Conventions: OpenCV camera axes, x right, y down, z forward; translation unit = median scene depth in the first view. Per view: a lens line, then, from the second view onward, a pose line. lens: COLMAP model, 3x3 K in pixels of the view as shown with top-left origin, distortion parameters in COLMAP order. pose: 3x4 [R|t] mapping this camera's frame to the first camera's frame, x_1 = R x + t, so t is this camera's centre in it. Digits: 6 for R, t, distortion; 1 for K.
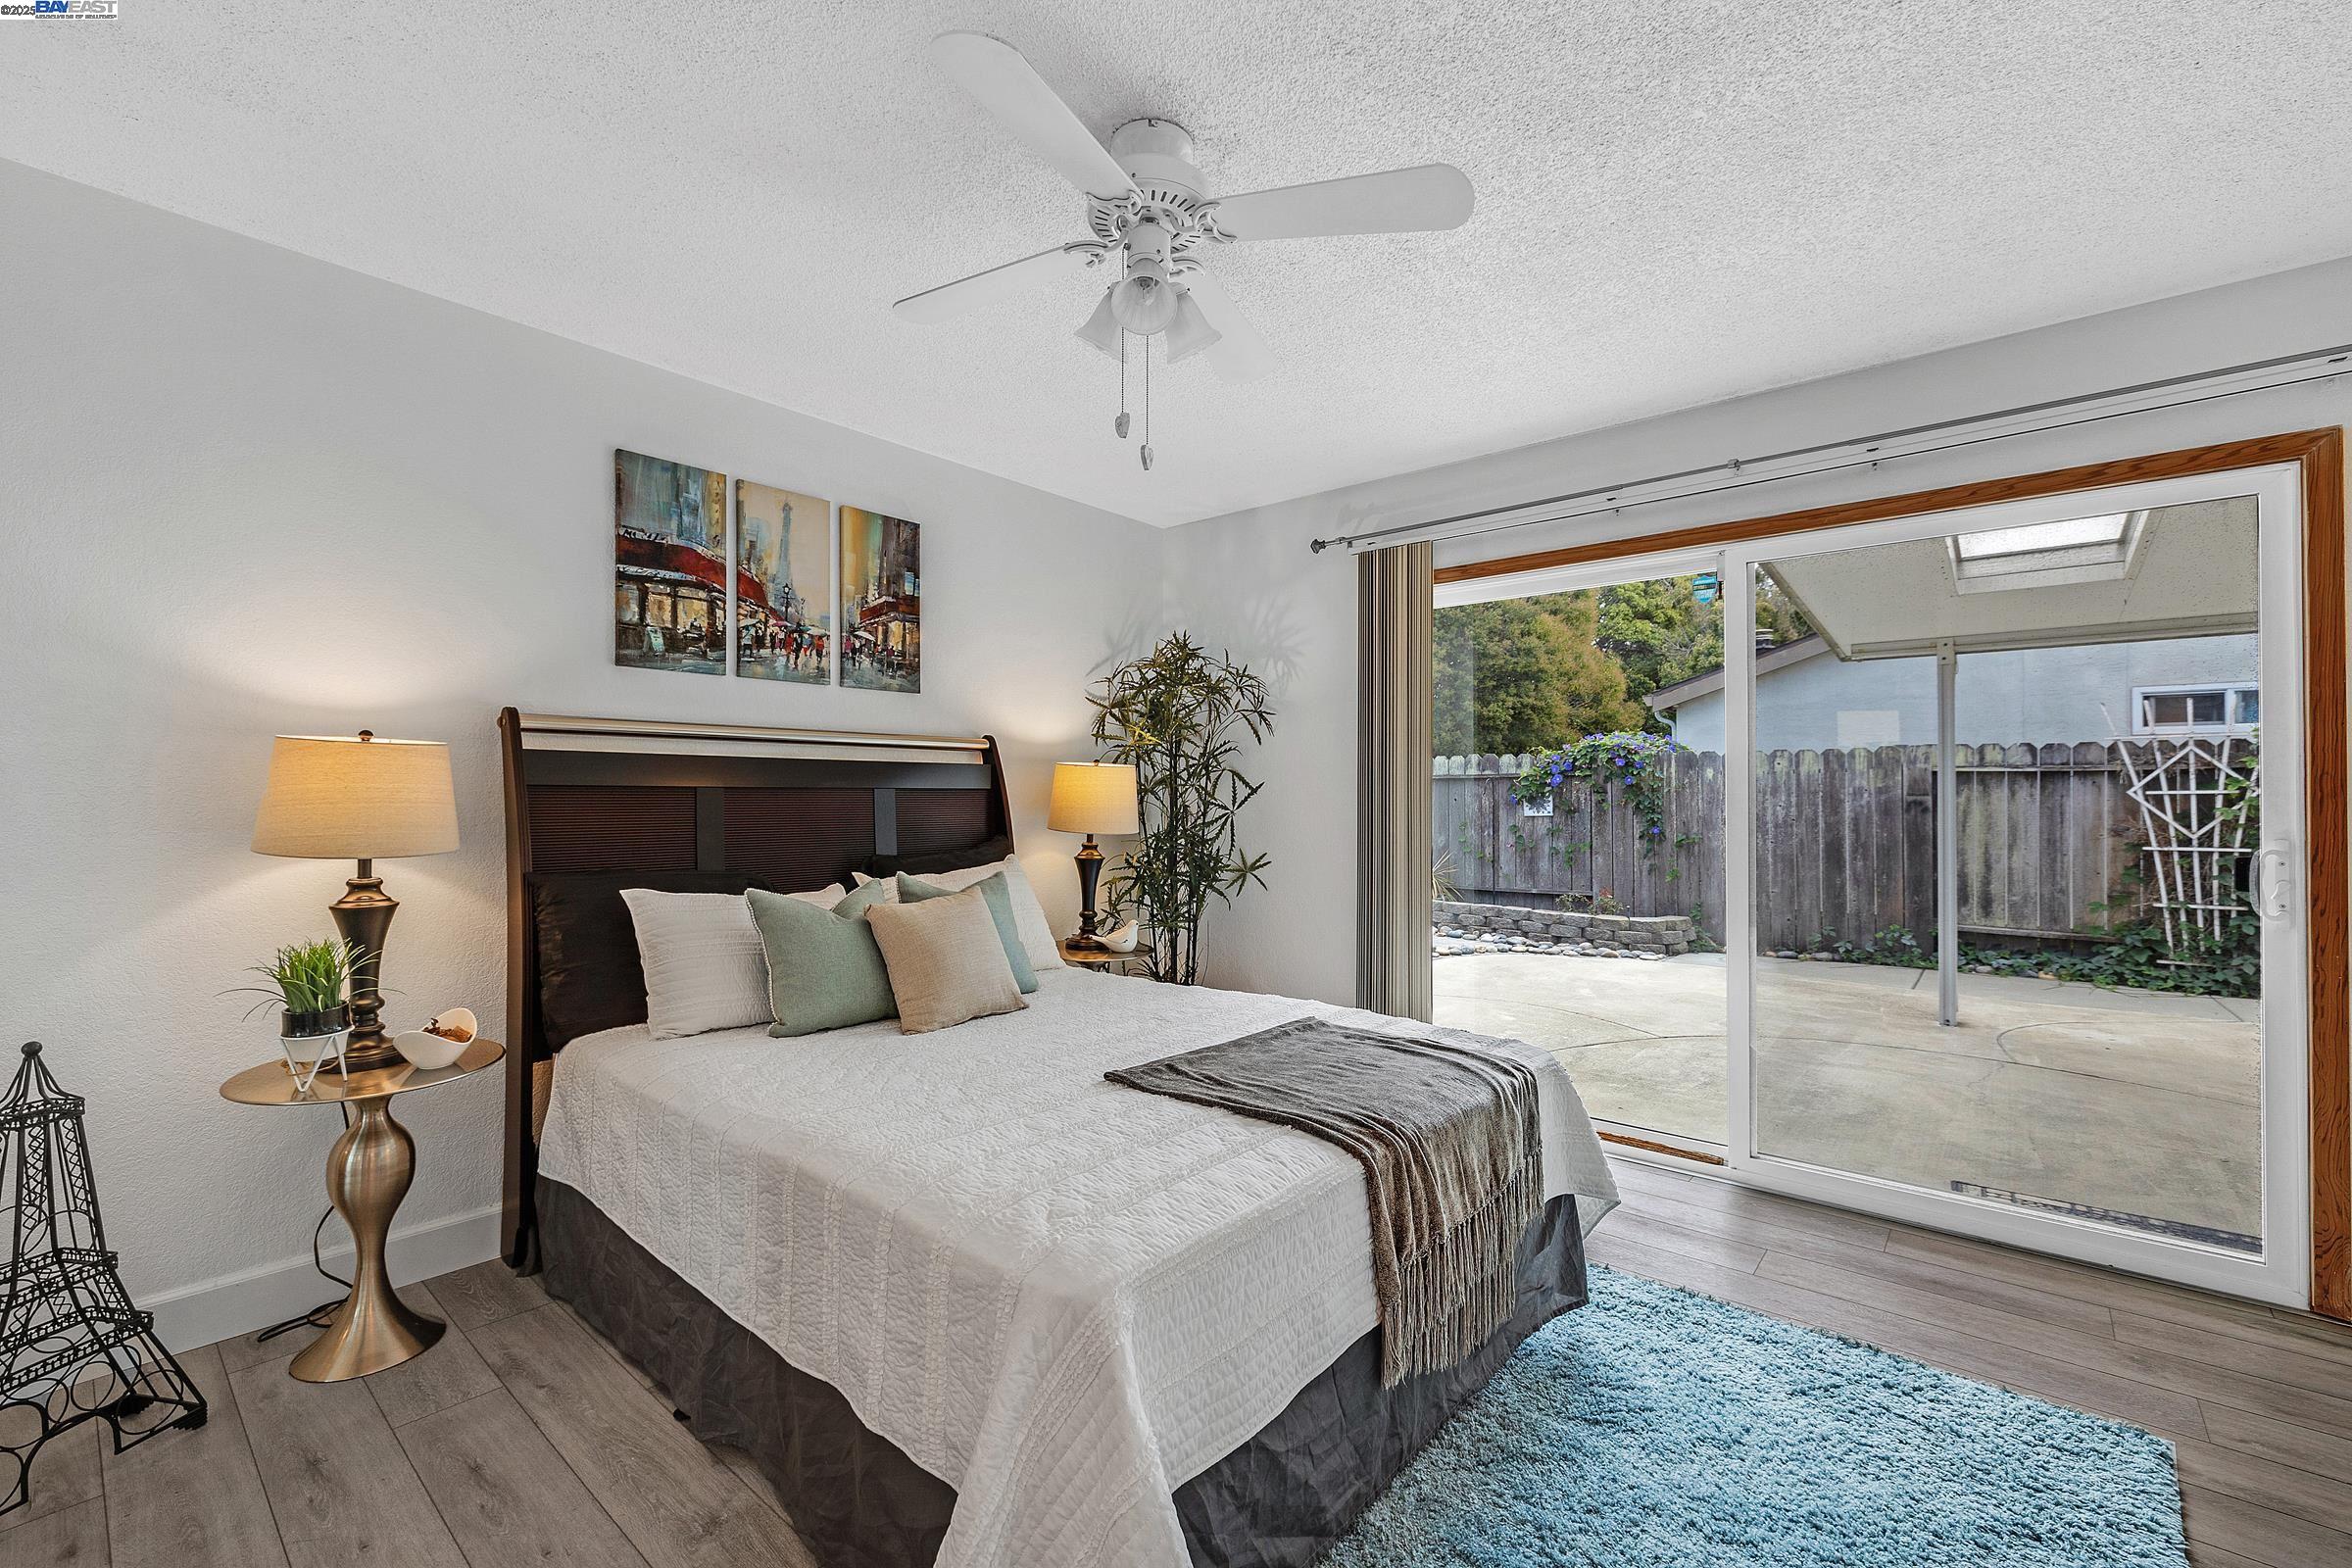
lens RADIAL K [[984.3, 0, 1167.6], [0, 984.3, 789.6], [0, 0, 1]] dist [0.000598, 0.000128]
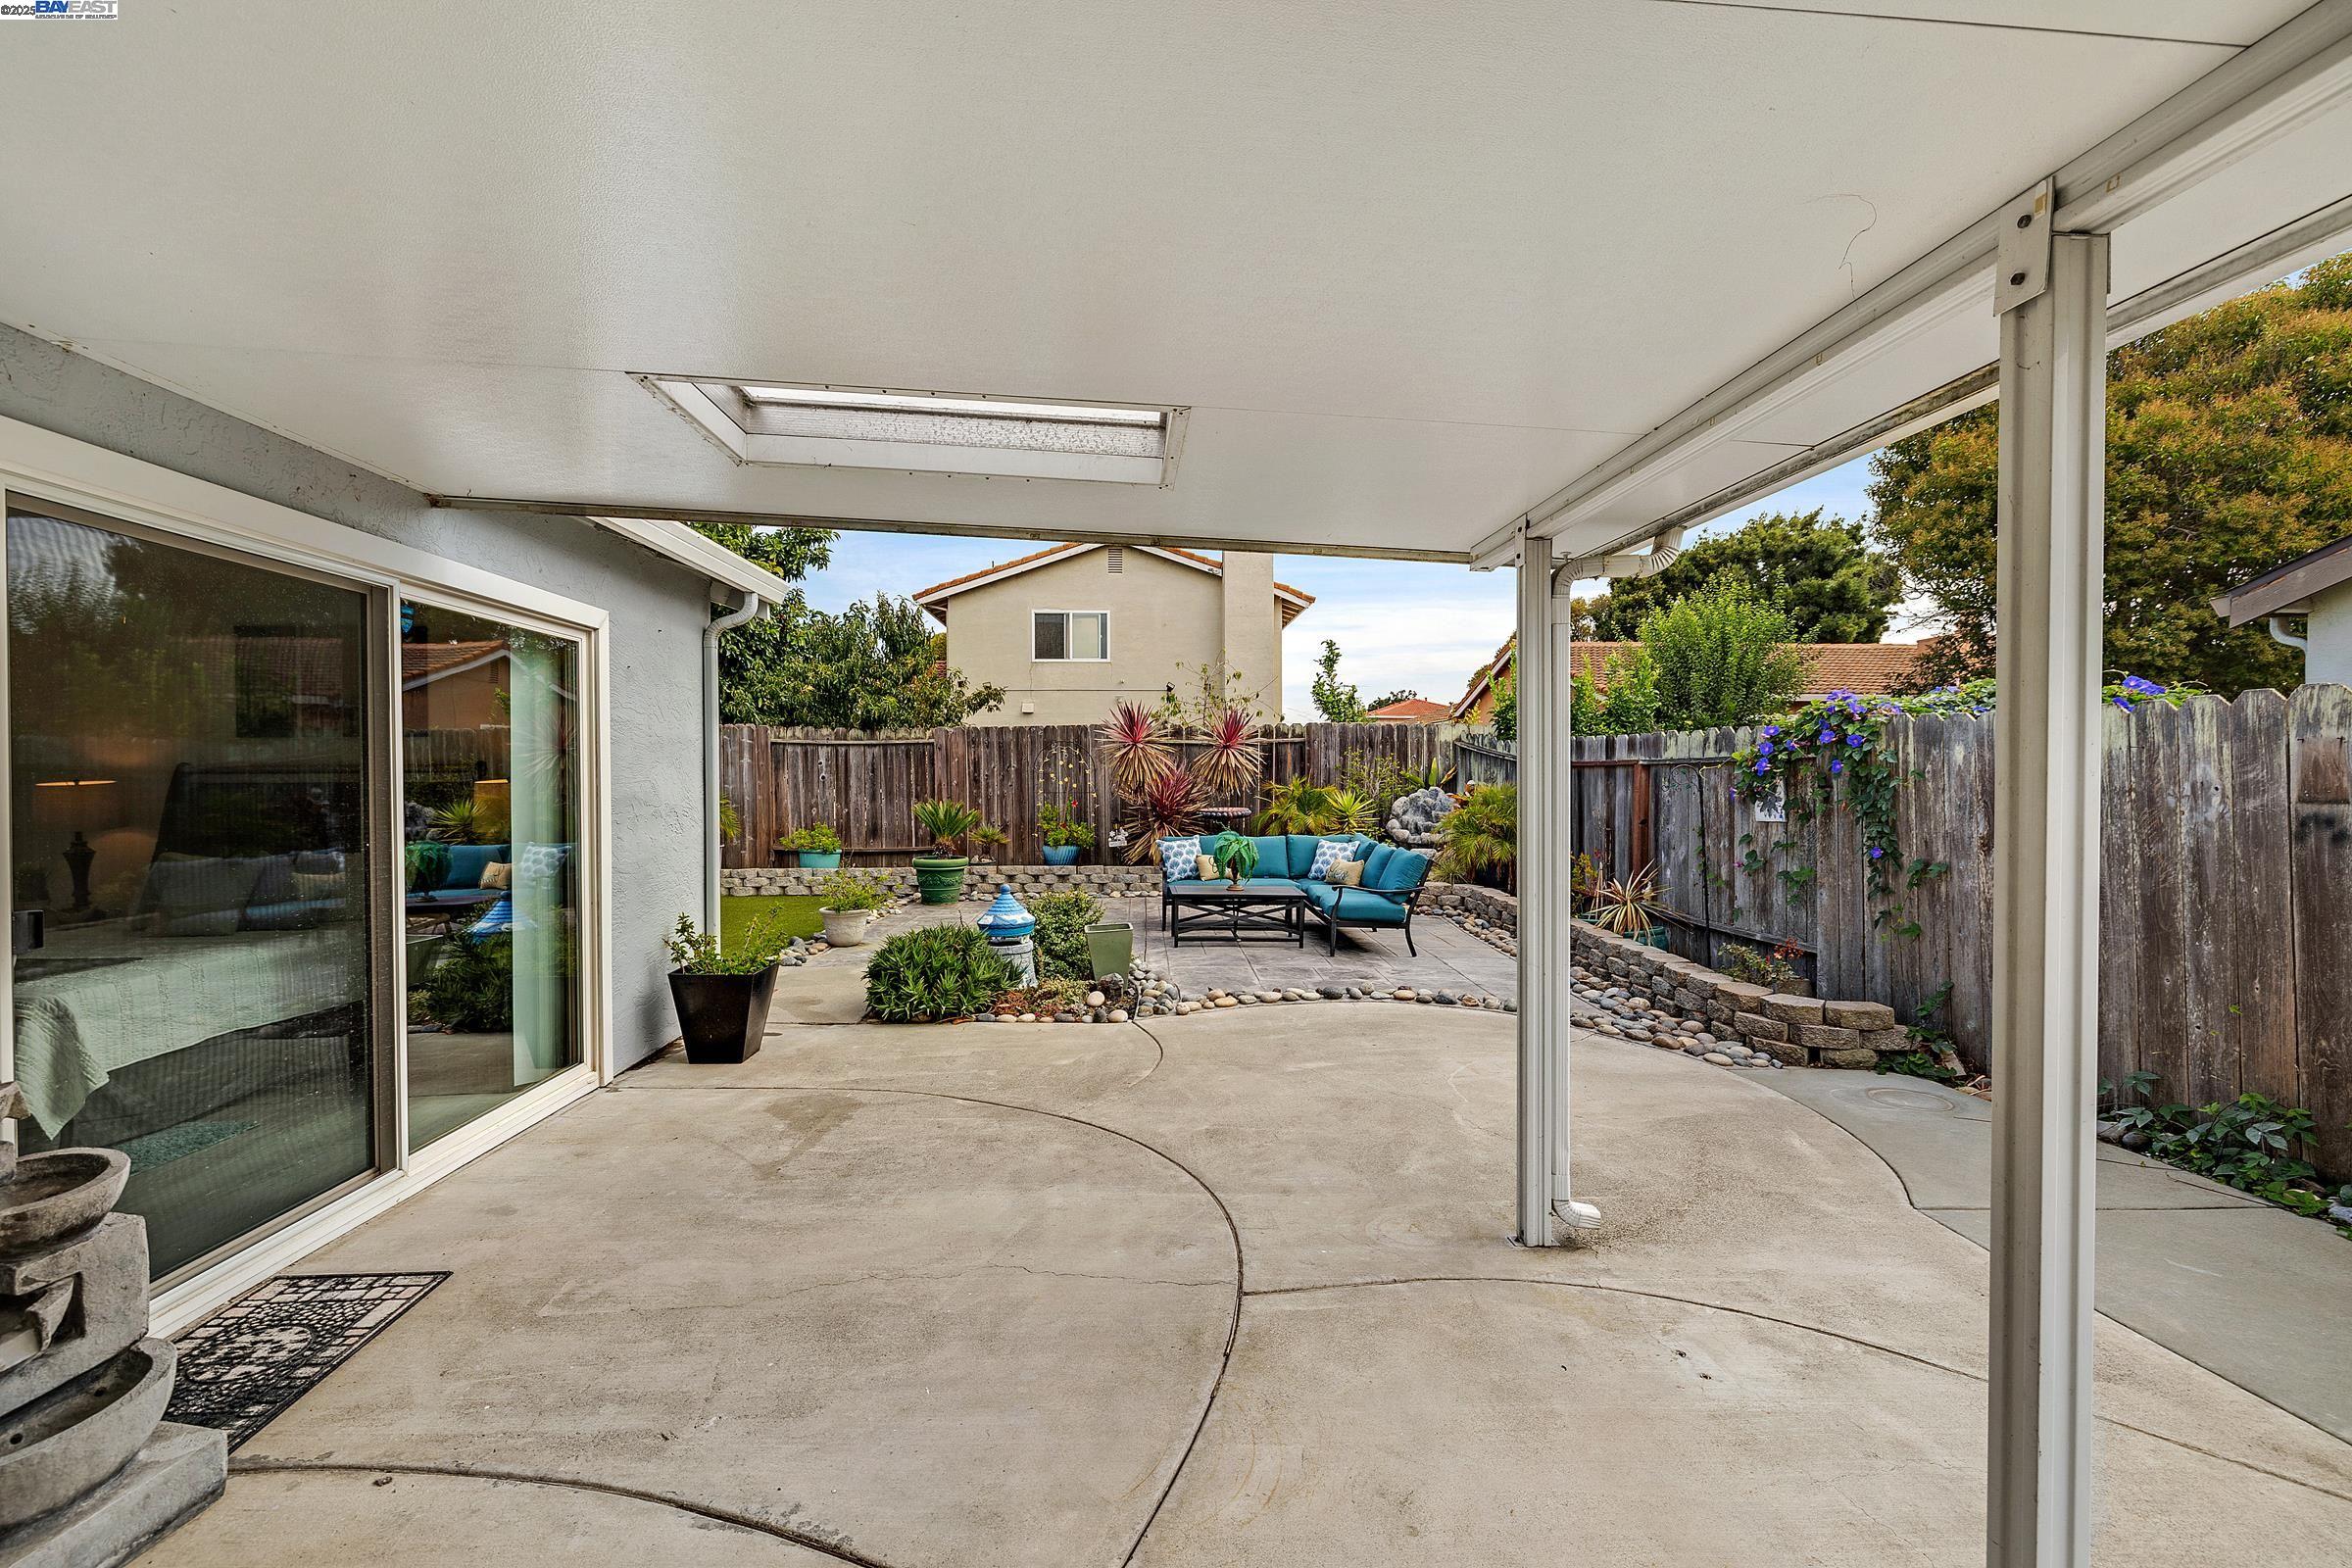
lens RADIAL K [[984.3, 0, 1167.6], [0, 984.3, 789.6], [0, 0, 1]] dist [0.000598, 0.000128]
pose [[0.682275, 0.005995, -0.731071, 0.701570], [0.011331, 0.999760, 0.018774, -0.012759], [0.731008, -0.021093, 0.682043, 0.332760]]
